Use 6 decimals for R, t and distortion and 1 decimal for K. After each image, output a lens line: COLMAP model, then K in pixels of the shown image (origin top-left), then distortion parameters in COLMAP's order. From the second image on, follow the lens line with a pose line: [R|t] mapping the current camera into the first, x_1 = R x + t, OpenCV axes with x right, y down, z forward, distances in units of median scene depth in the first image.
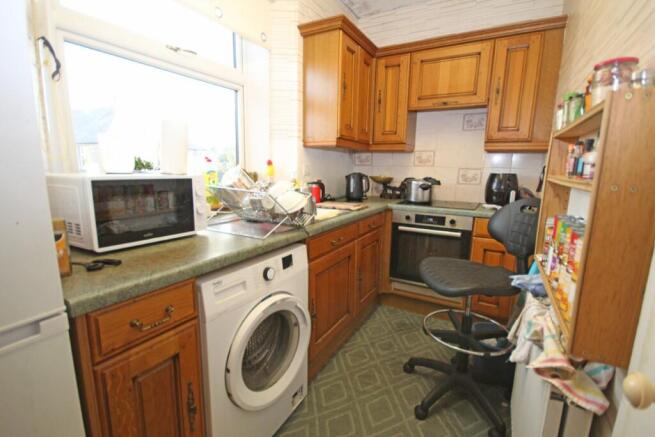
lens RADIAL K [[301.1, 0, 330.5], [0, 301.1, 221.6], [0, 0, 1]] dist [-0.004071, -0.000585]
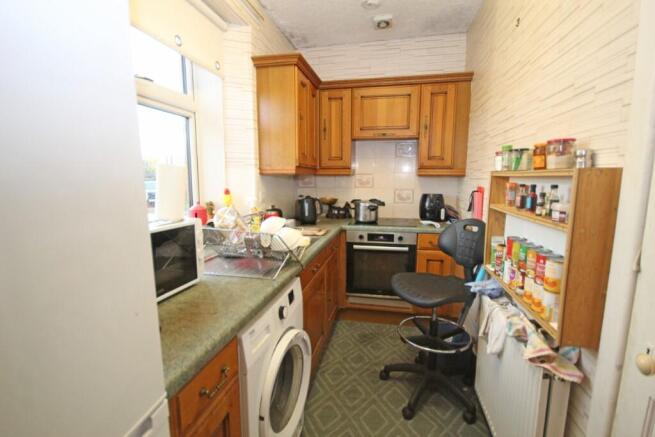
lens RADIAL K [[301.1, 0, 330.5], [0, 301.1, 221.6], [0, 0, 1]] dist [-0.004071, -0.000585]
pose [[0.953218, -0.061640, 0.295932, -0.191230], [0.071764, 0.997146, -0.023460, -0.056983], [-0.293641, 0.043600, 0.954921, -0.021087]]
